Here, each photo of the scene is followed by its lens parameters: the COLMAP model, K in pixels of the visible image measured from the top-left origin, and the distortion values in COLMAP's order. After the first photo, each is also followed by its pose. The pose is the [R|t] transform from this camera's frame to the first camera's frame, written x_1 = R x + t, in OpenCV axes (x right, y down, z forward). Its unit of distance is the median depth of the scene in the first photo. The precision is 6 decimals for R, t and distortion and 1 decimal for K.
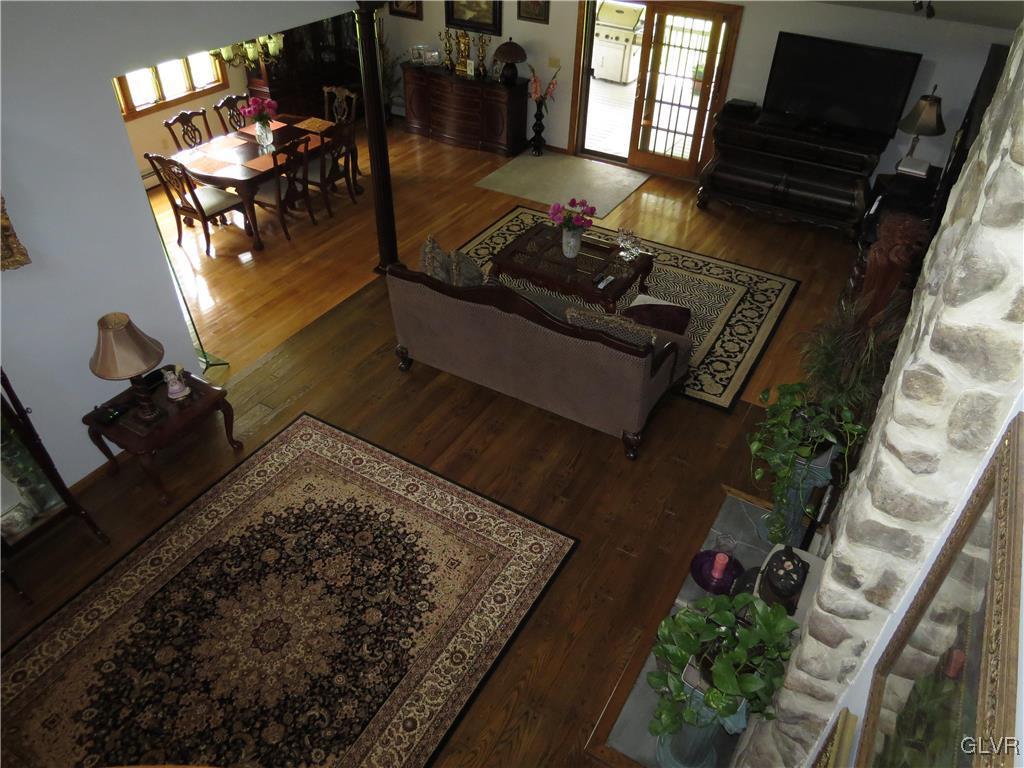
lens RADIAL K [[740.7, 0, 513.7], [0, 740.7, 382.1], [0, 0, 1]] dist [-0.008622, 0.014220]
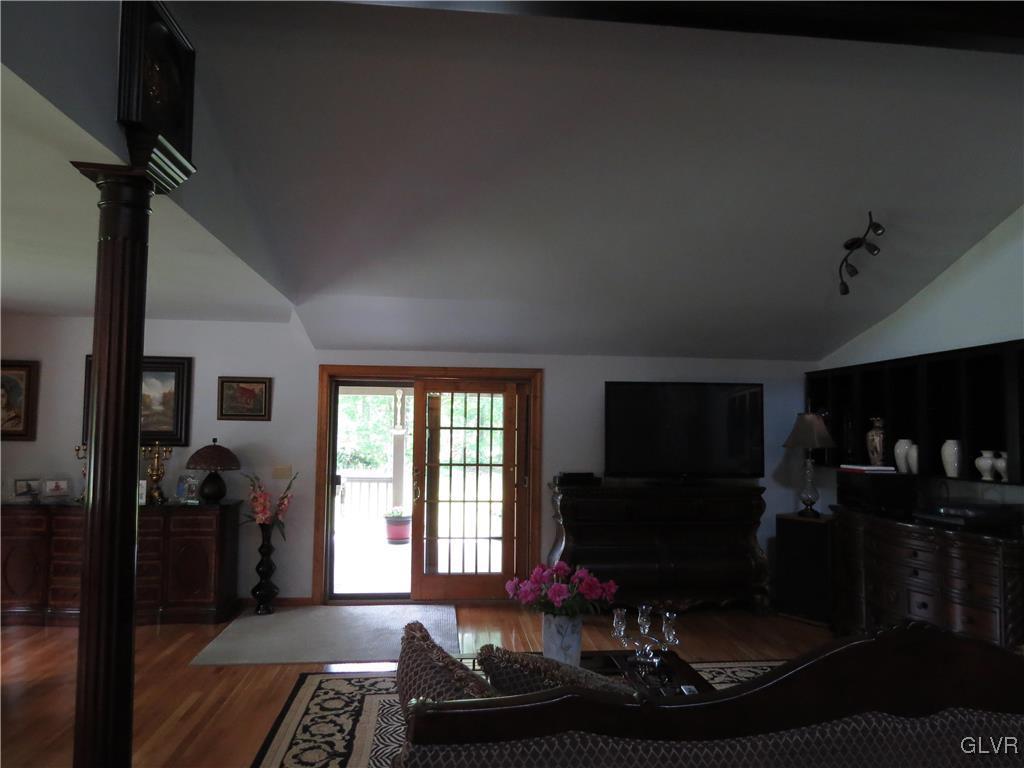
lens RADIAL K [[740.7, 0, 508.2], [0, 740.7, 381.3], [0, 0, 1]] dist [-0.008622, 0.014220]
pose [[0.820234, 0.020309, 0.571667, -0.161841], [0.359129, 0.759587, -0.542267, -0.053980], [-0.445244, 0.650088, 0.615746, 0.434585]]
